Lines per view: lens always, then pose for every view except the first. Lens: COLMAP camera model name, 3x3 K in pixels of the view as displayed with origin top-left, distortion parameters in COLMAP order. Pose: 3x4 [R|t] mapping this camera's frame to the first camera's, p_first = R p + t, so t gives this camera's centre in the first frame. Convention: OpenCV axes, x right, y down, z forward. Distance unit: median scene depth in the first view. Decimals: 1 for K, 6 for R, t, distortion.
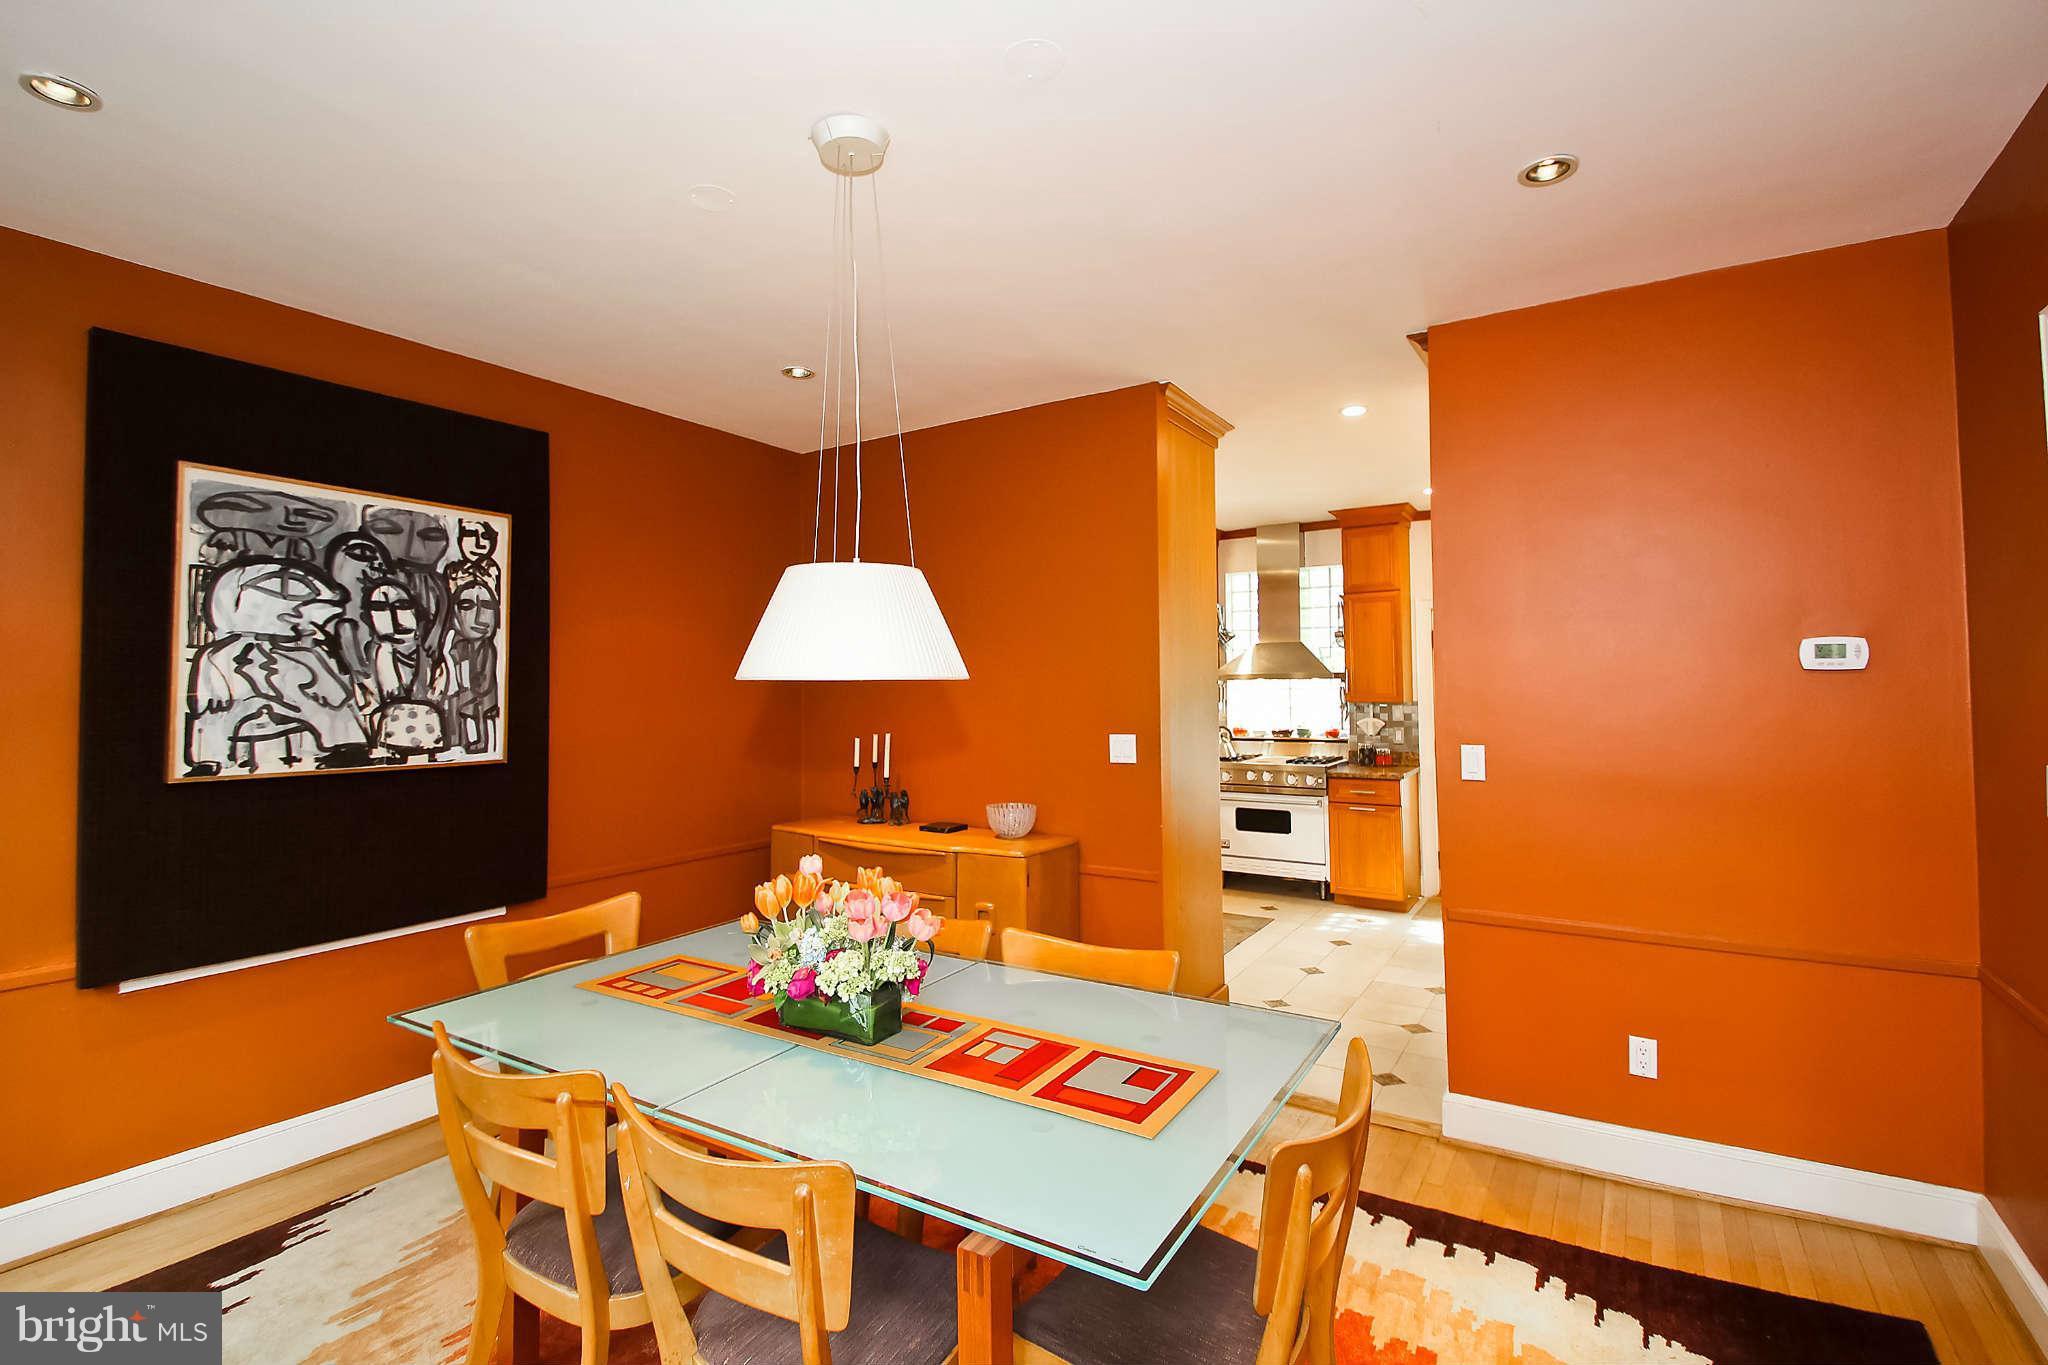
lens RADIAL K [[934.9, 0, 1023.6], [0, 934.9, 669.6], [0, 0, 1]] dist [0.004434, -0.001646]
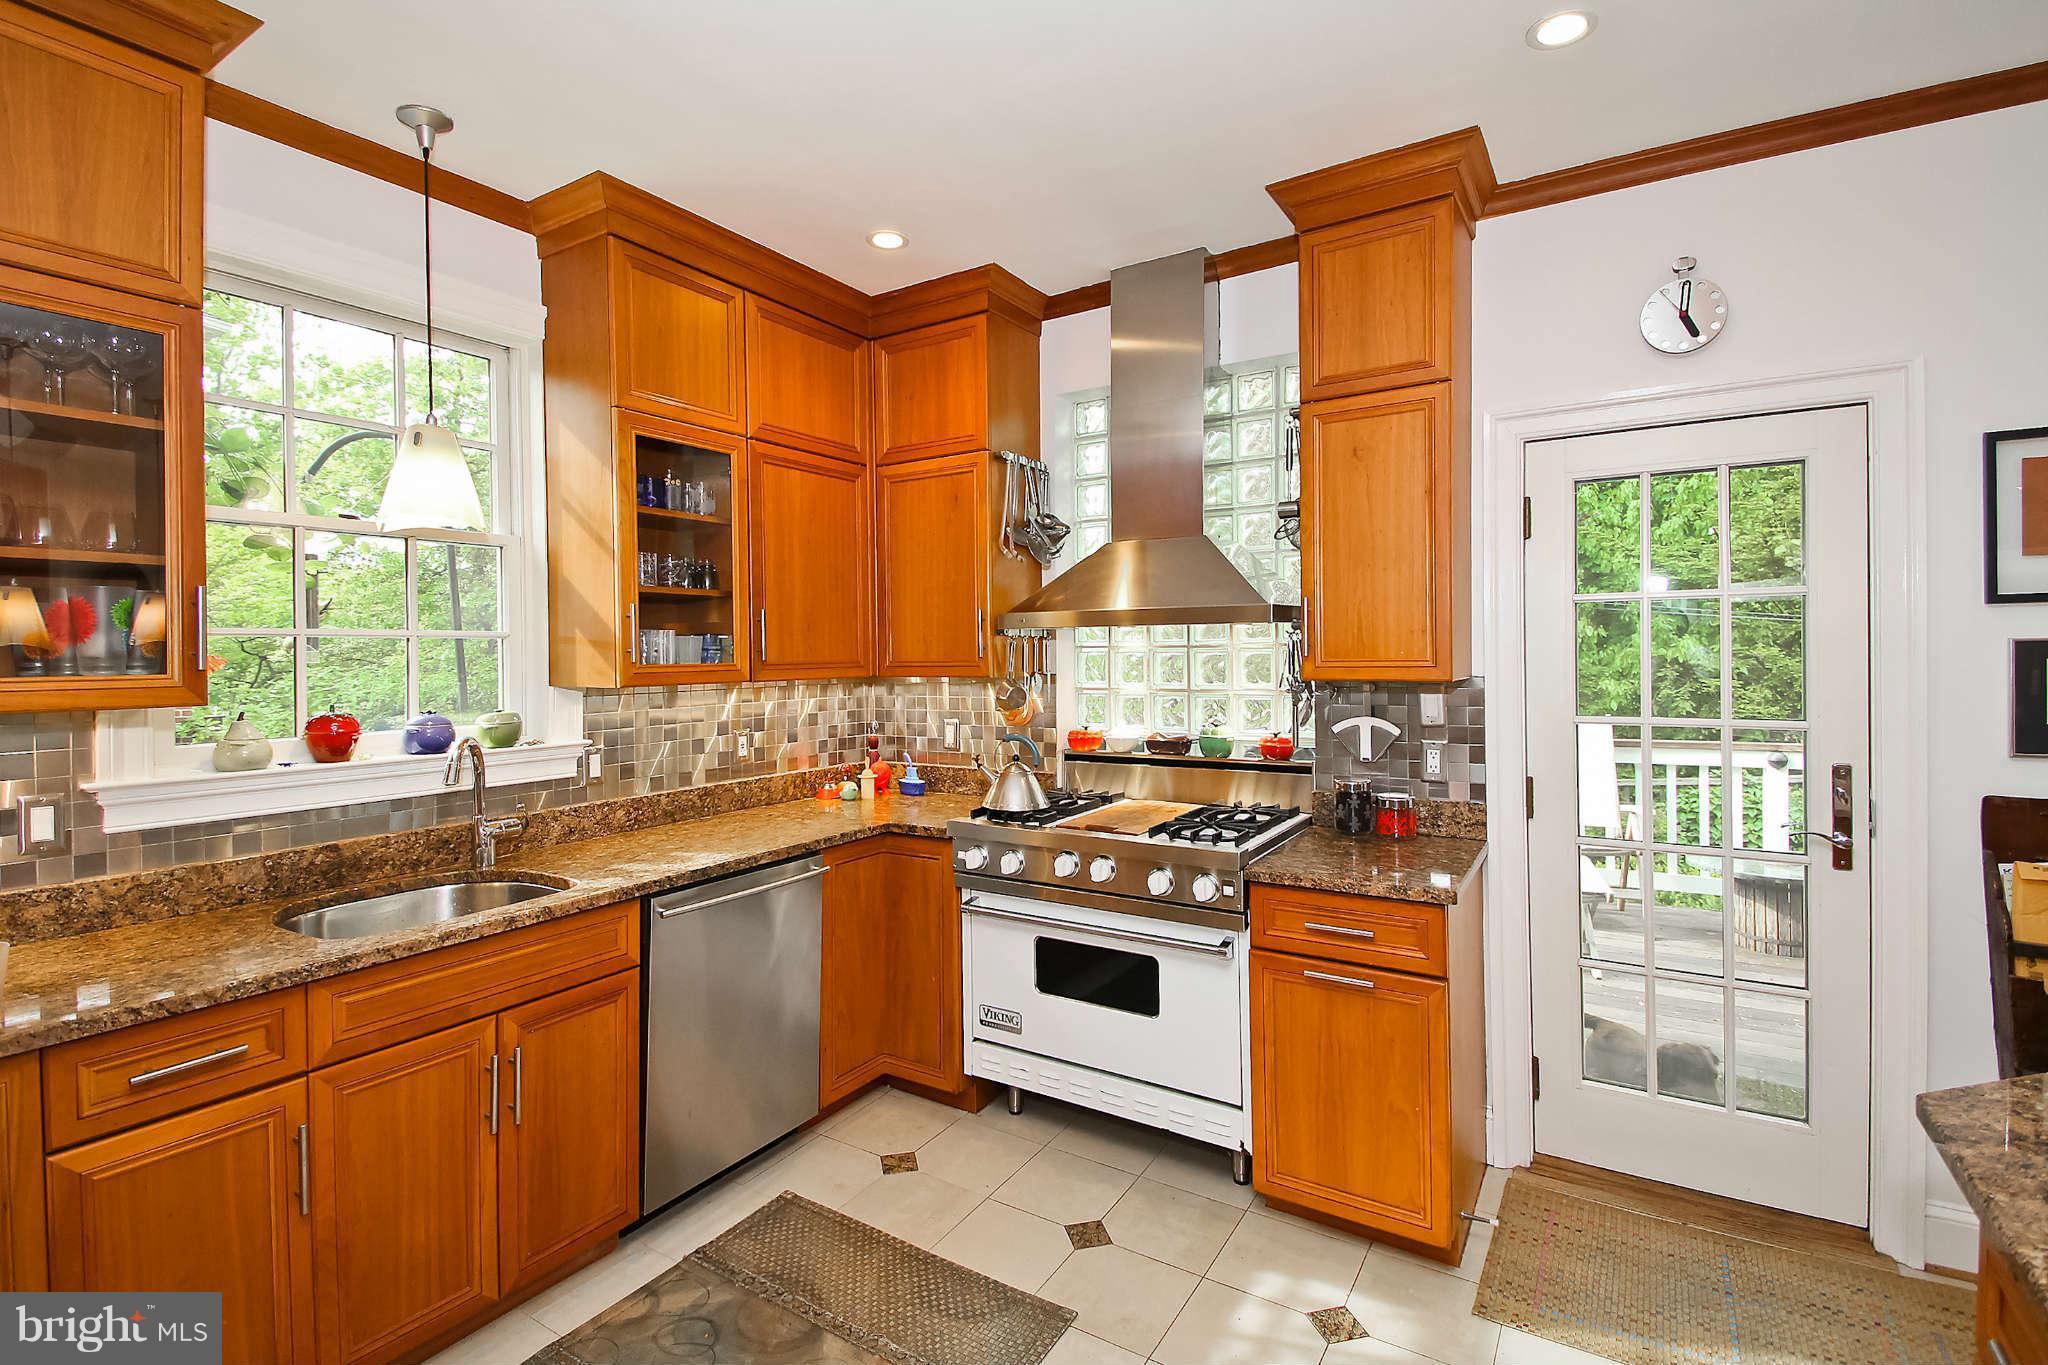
lens RADIAL K [[934.9, 0, 1030.4], [0, 934.9, 672.1], [0, 0, 1]] dist [0.004434, -0.001646]
pose [[0.999924, -0.001579, 0.012202, 0.130675], [0.001064, 0.999115, 0.042042, 0.008347], [-0.012258, -0.042026, 0.999041, 0.353313]]
